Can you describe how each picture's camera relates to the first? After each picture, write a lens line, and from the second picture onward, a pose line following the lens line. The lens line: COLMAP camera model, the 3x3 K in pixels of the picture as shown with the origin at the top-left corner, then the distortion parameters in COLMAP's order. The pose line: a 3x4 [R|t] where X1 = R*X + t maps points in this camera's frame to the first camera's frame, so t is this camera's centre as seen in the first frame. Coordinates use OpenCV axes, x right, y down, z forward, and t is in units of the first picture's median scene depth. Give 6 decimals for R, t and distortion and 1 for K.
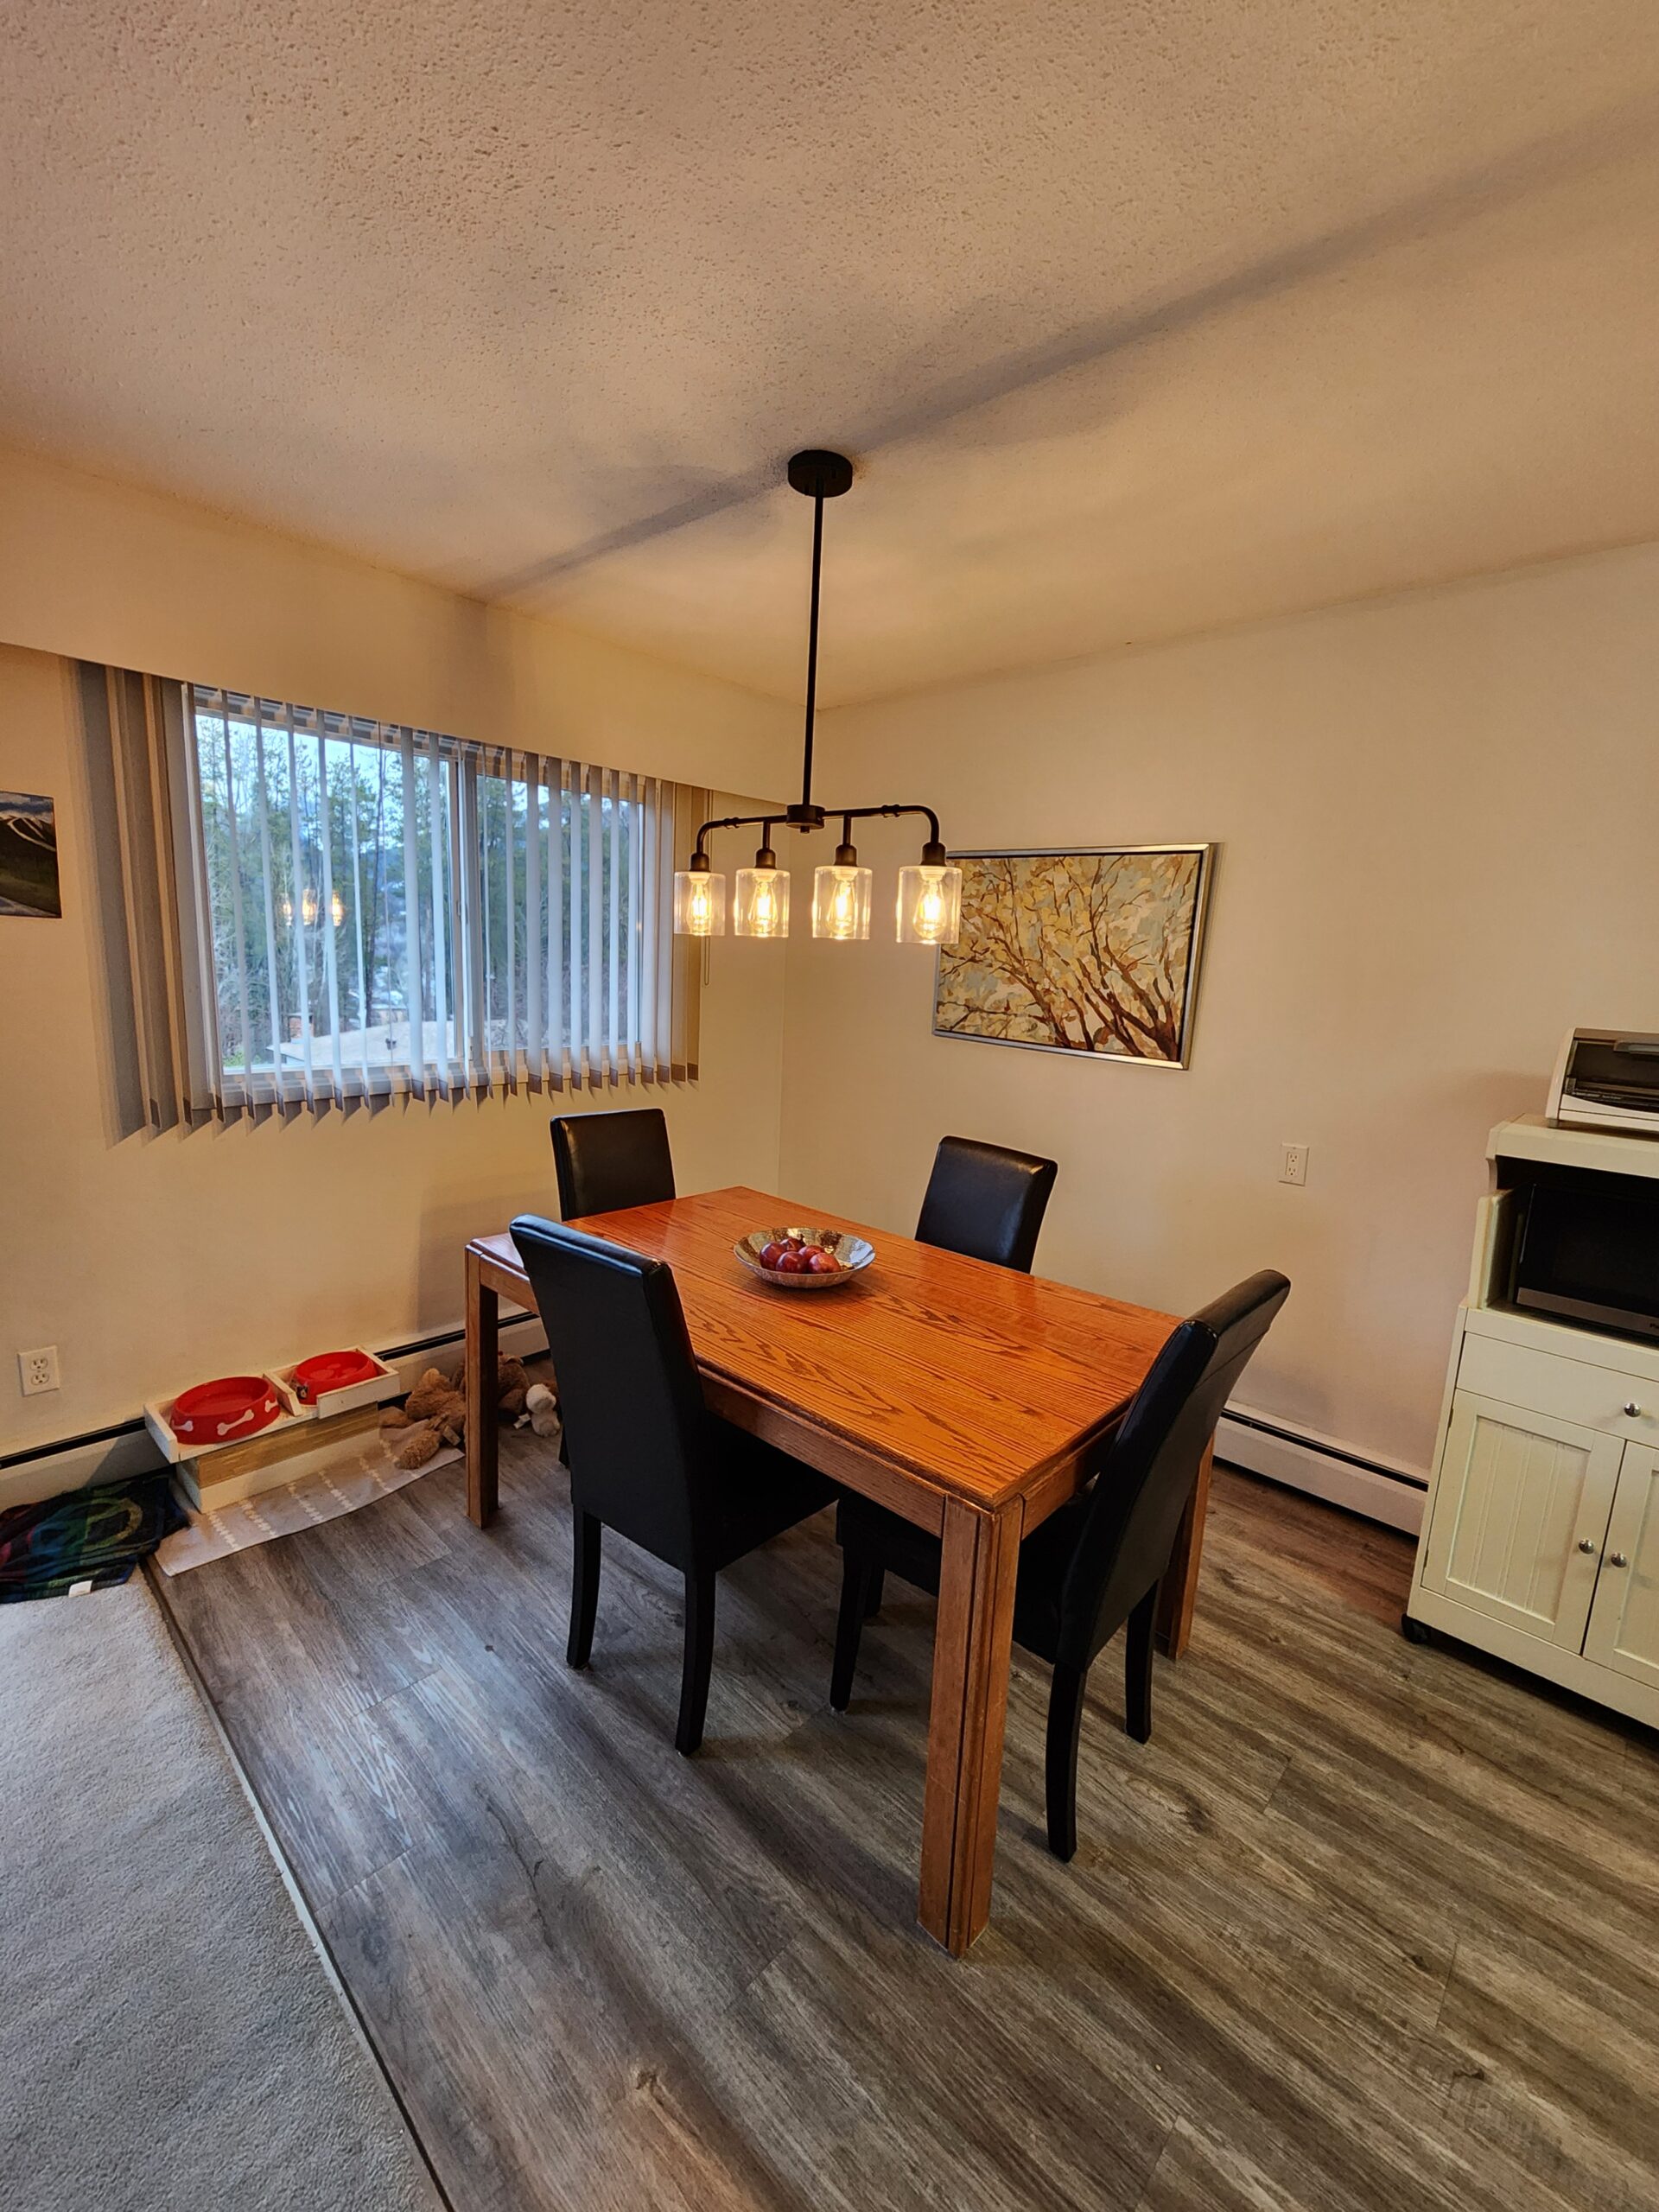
lens RADIAL K [[898.3, 0, 821.8], [0, 898.3, 1103.1], [0, 0, 1]] dist [0.001156, -0.001157]
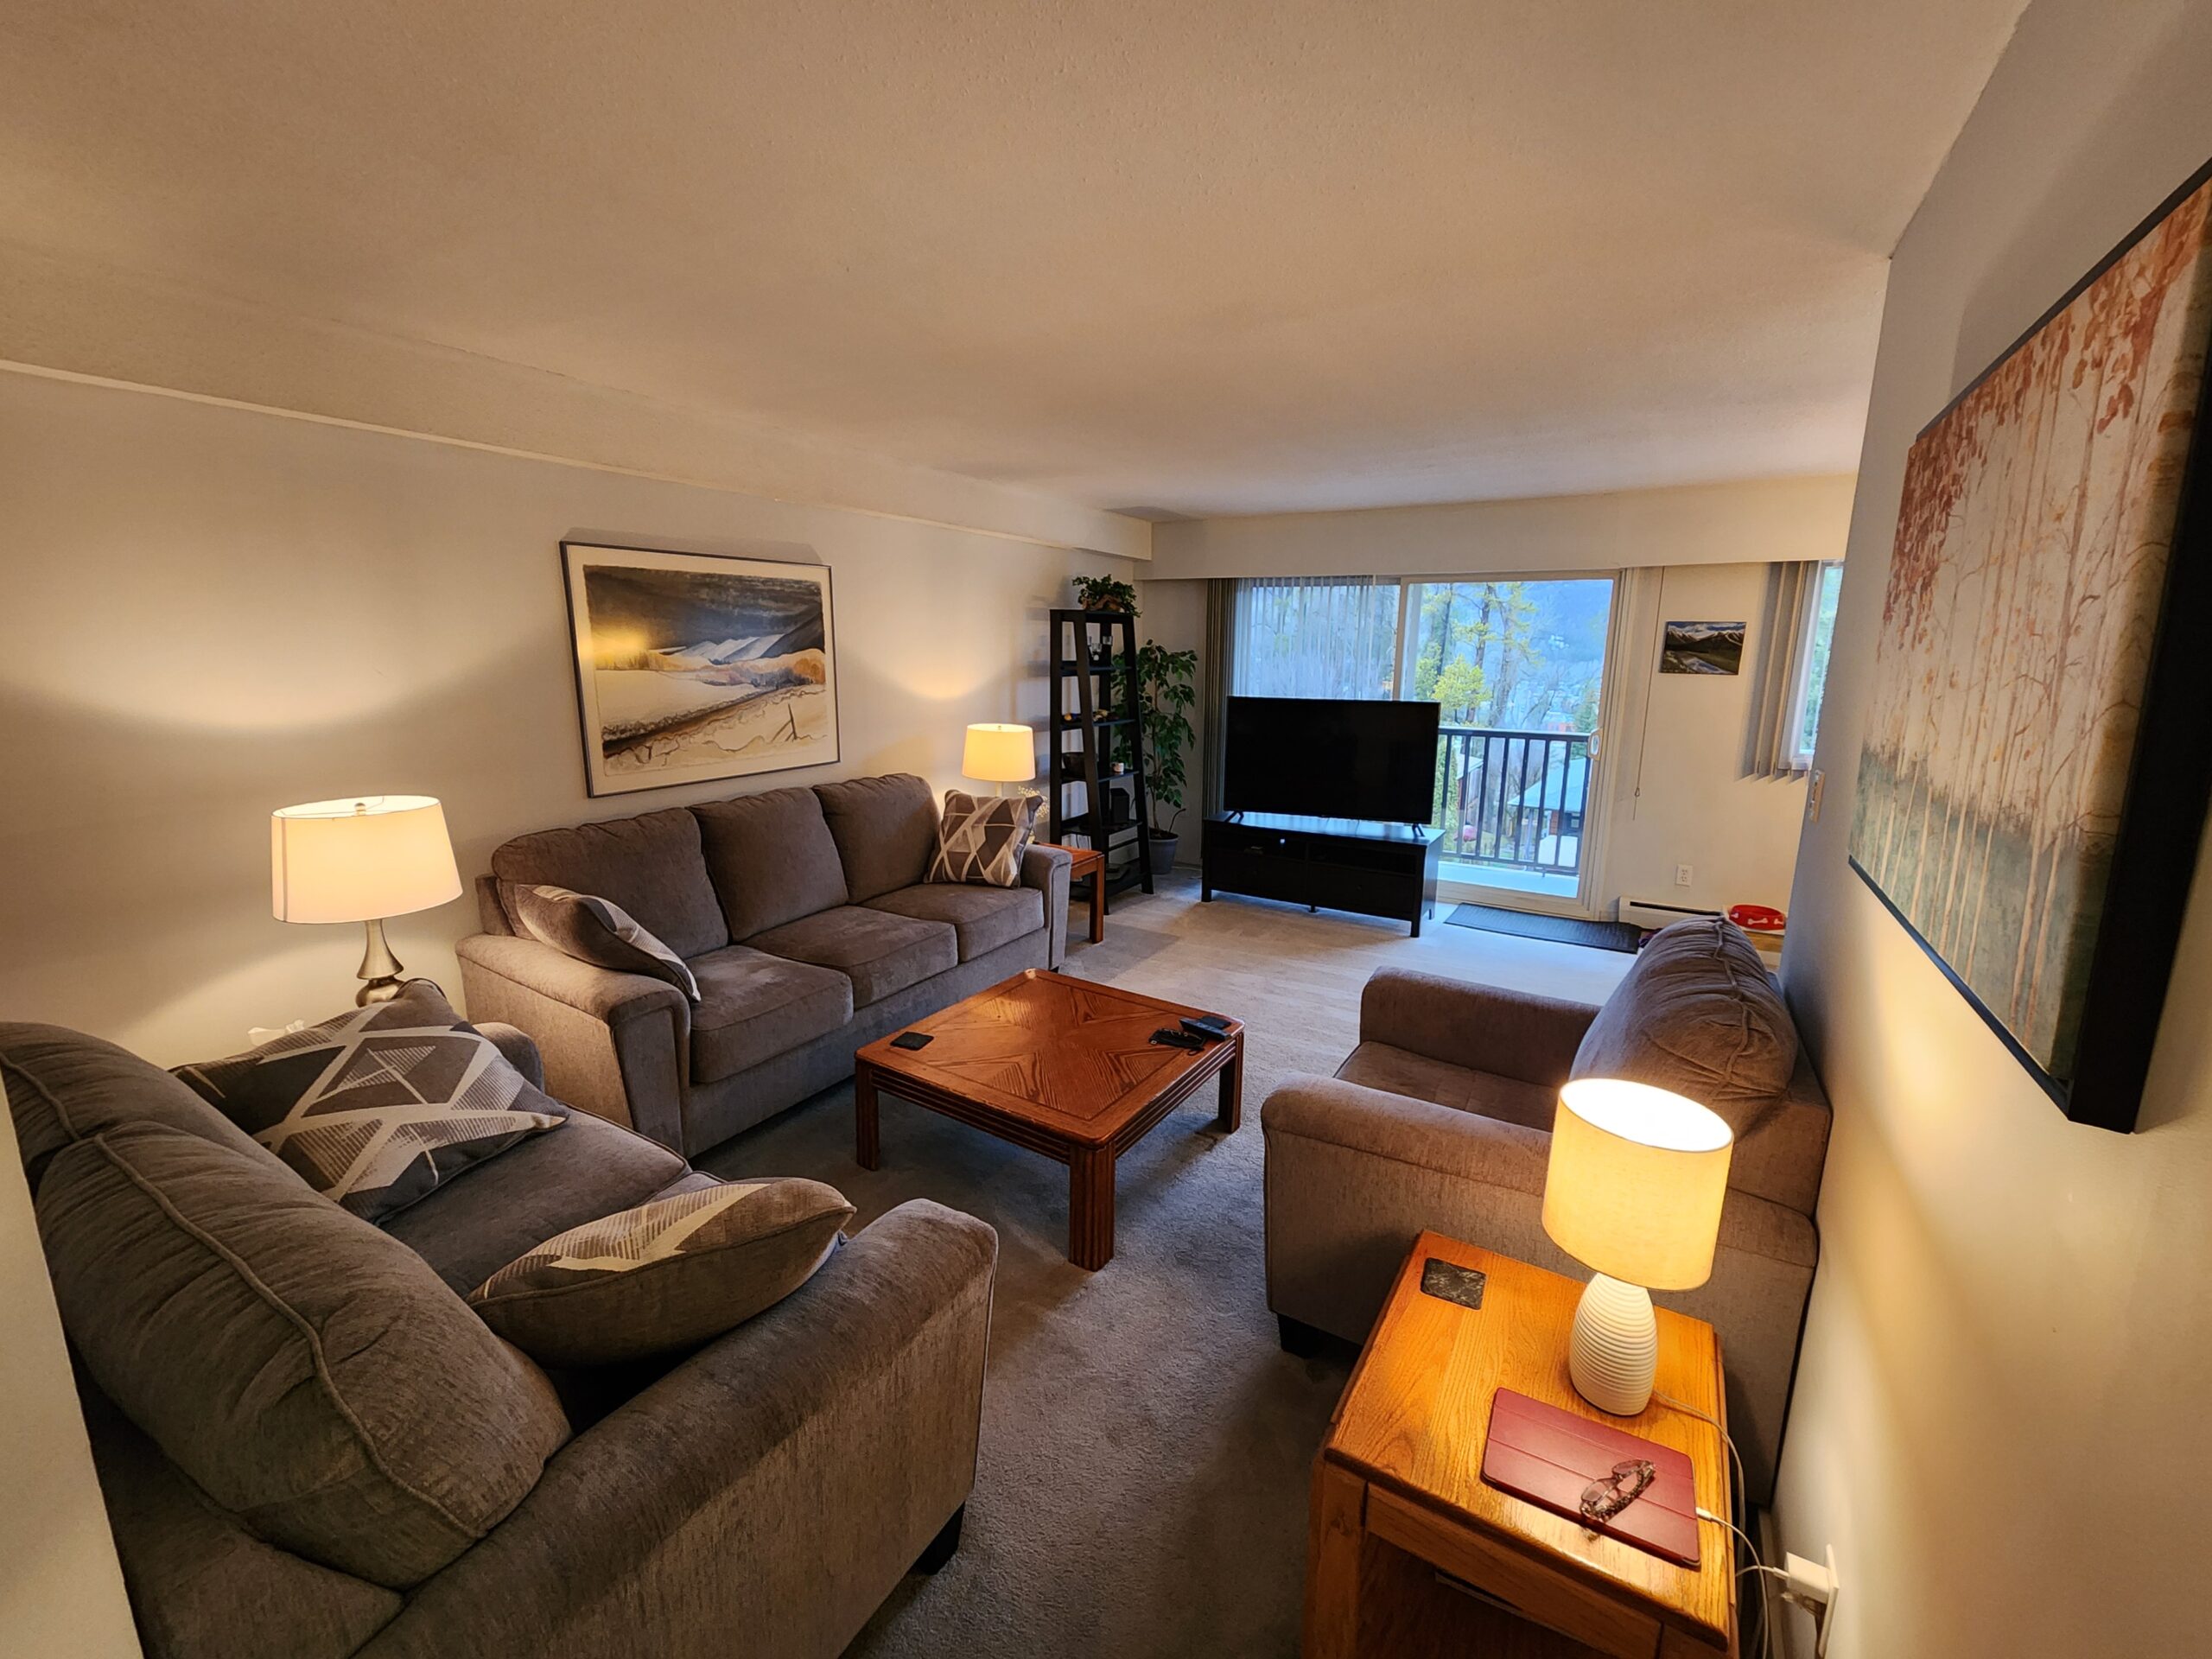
lens RADIAL K [[898.3, 0, 1102.0], [0, 898.3, 836.1], [0, 0, 1]] dist [0.001156, -0.001157]
pose [[0.205500, 0.145705, -0.967750, 1.029395], [-0.170081, 0.979124, 0.111301, 0.204210], [0.963765, 0.141724, 0.225991, -0.957254]]
